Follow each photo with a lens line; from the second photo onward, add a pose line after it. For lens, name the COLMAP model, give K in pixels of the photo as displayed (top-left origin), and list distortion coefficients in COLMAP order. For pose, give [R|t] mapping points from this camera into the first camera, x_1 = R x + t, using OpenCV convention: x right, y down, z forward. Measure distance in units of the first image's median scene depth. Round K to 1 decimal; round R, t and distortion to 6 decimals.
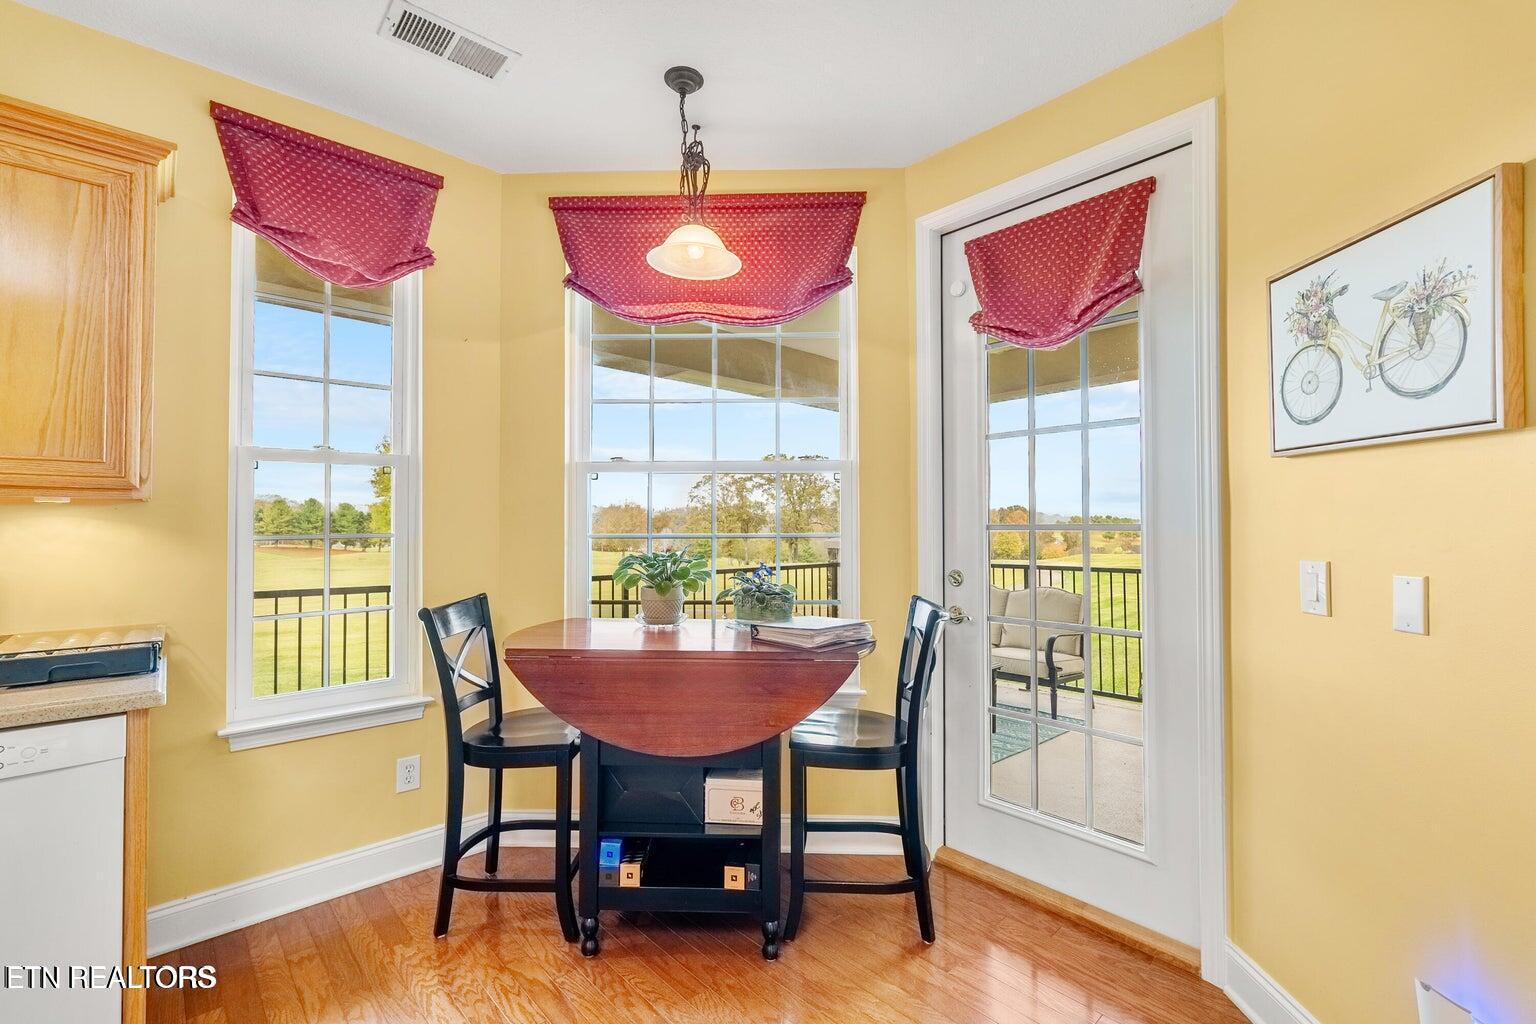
lens RADIAL K [[672.0, 0, 768.0], [0, 672.0, 512.0], [0, 0, 1]] dist [-0.005825, -0.000191]
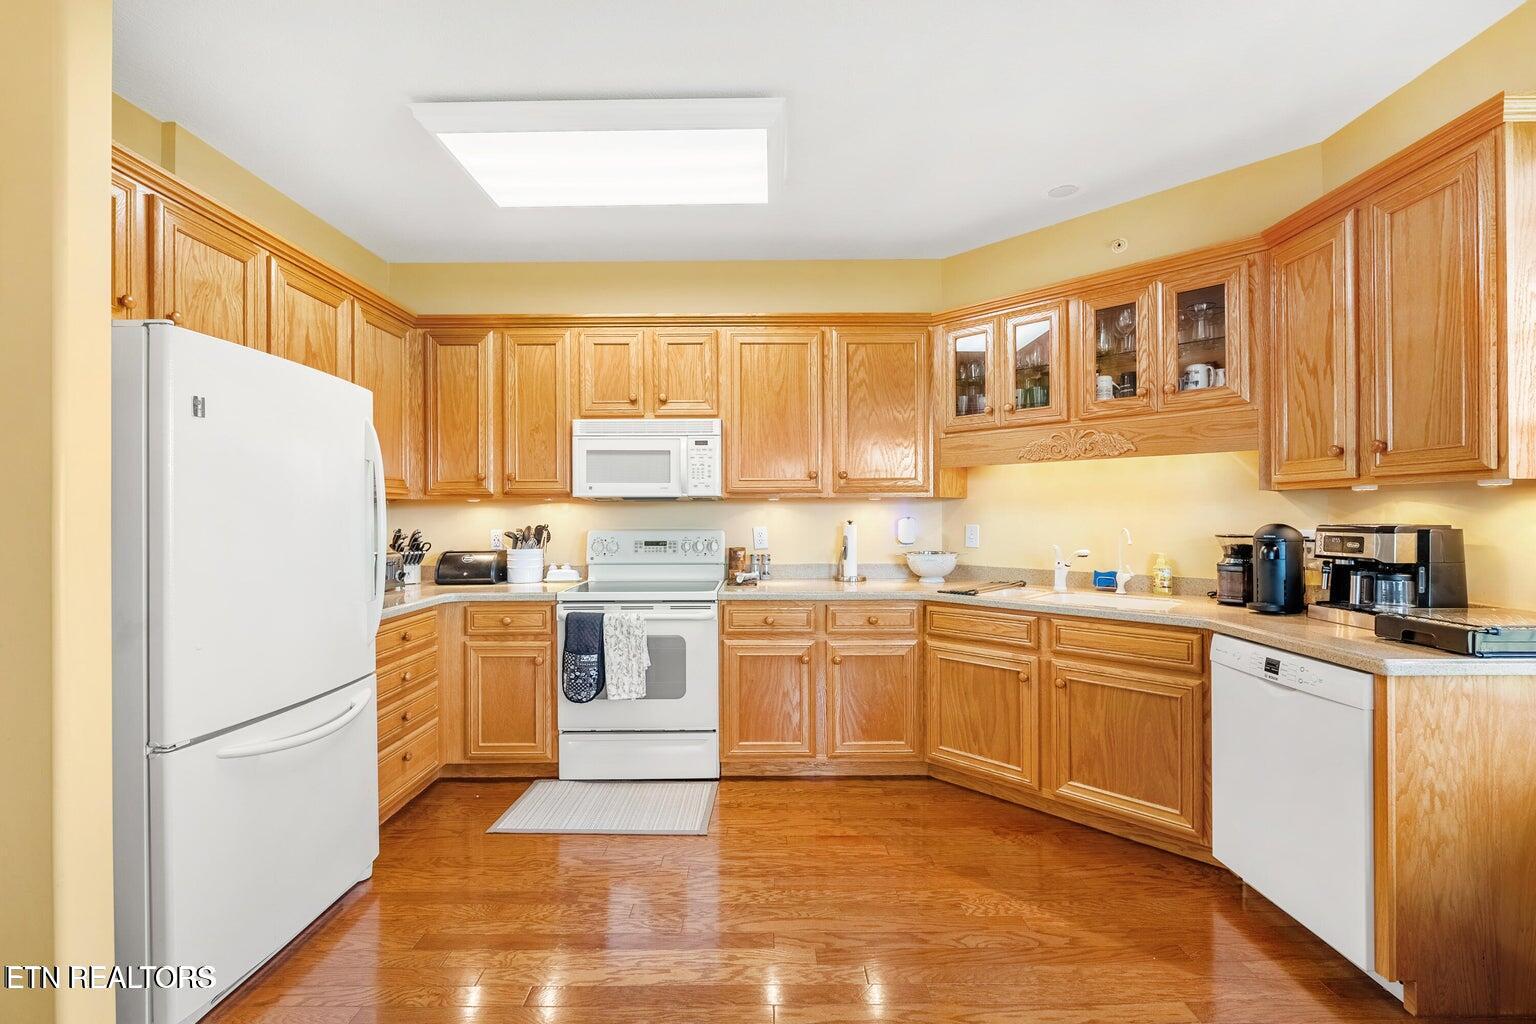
lens RADIAL K [[672.0, 0, 768.0], [0, 672.0, 512.0], [0, 0, 1]] dist [-0.005825, -0.000191]
pose [[-0.683622, 0.000522, -0.729836, 0.471977], [0.016648, 0.999751, -0.014879, 0.023910], [0.729647, -0.022321, -0.683460, 0.878981]]
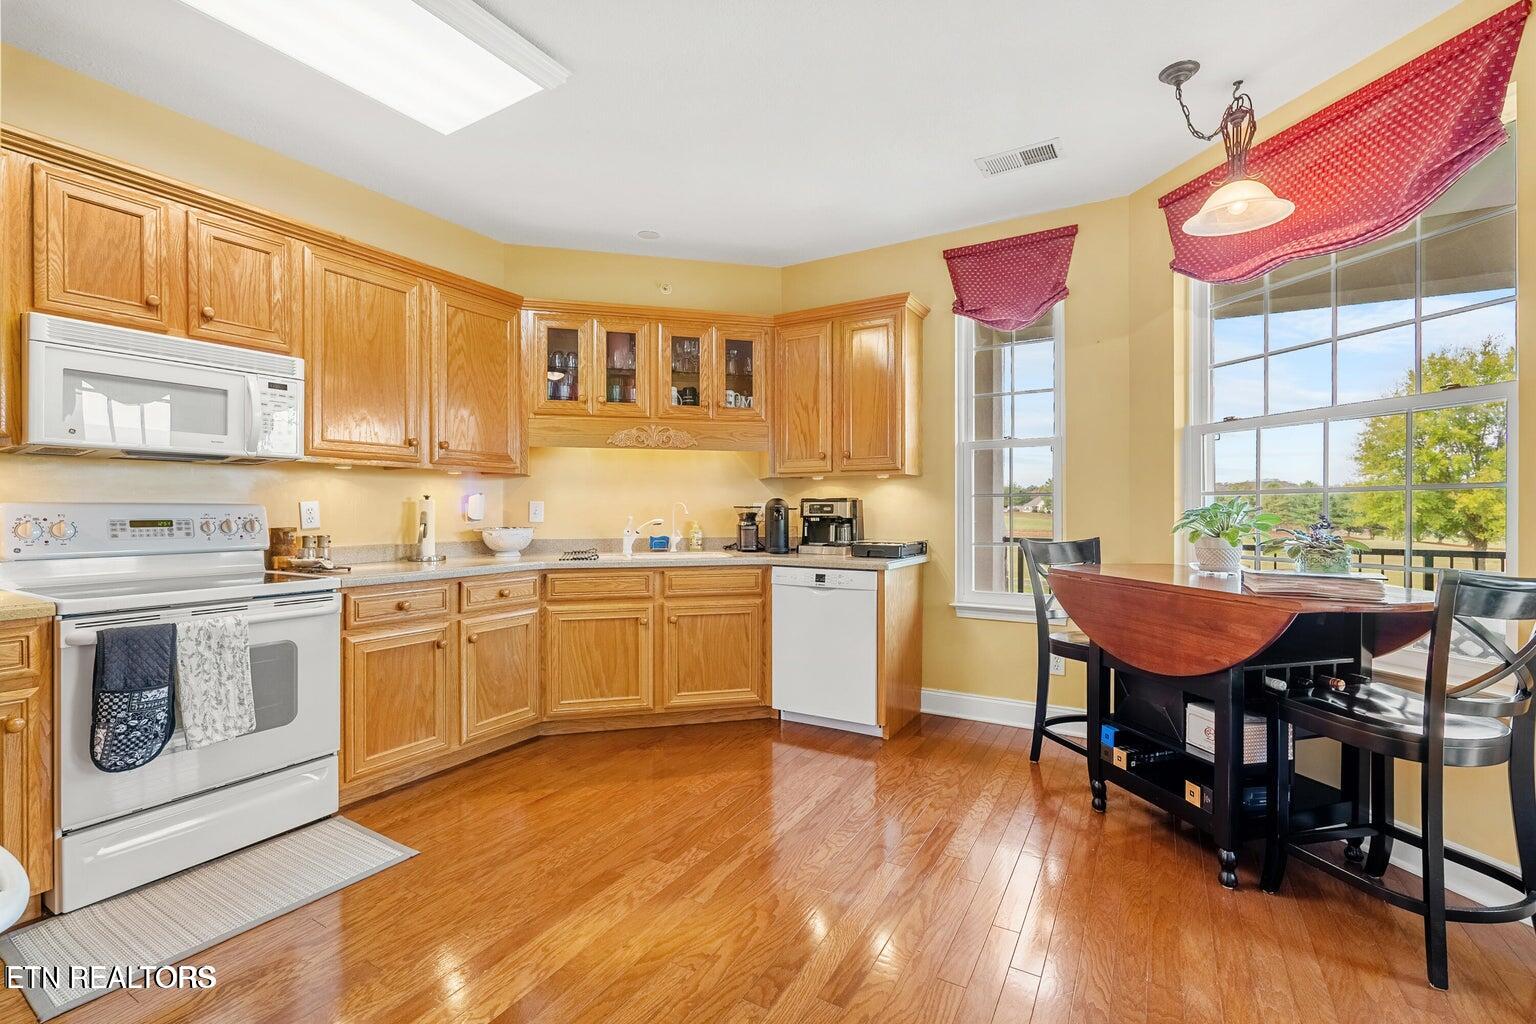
lens RADIAL K [[672.0, 0, 768.0], [0, 672.0, 512.0], [0, 0, 1]] dist [-0.005825, -0.000191]
pose [[0.285514, 0.004975, -0.958362, 0.880966], [0.016594, 0.999811, 0.010134, 0.067368], [0.958231, -0.018796, 0.285377, 0.031021]]
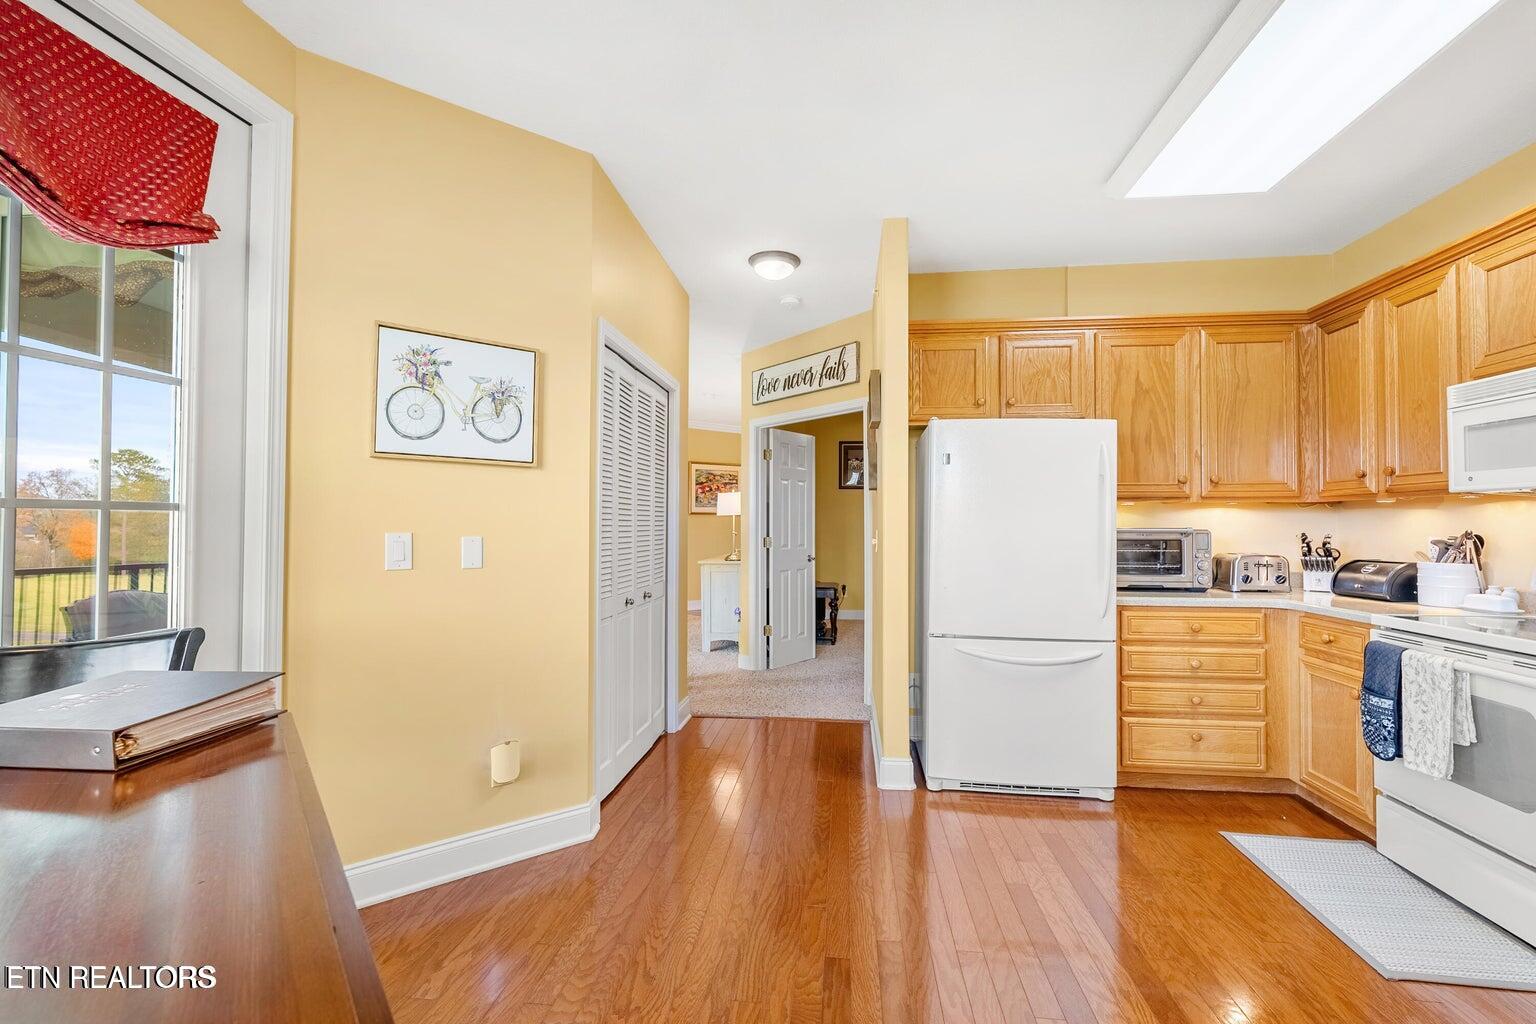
lens RADIAL K [[673.3, 0, 768.0], [0, 673.3, 512.0], [0, 0, 1]] dist [-0.000044, 0.000024]
pose [[-0.645999, 0.010709, 0.763263, -0.699645], [-0.017465, 0.999432, -0.028804, 0.048567], [-0.763138, -0.031938, -0.645446, 1.154428]]
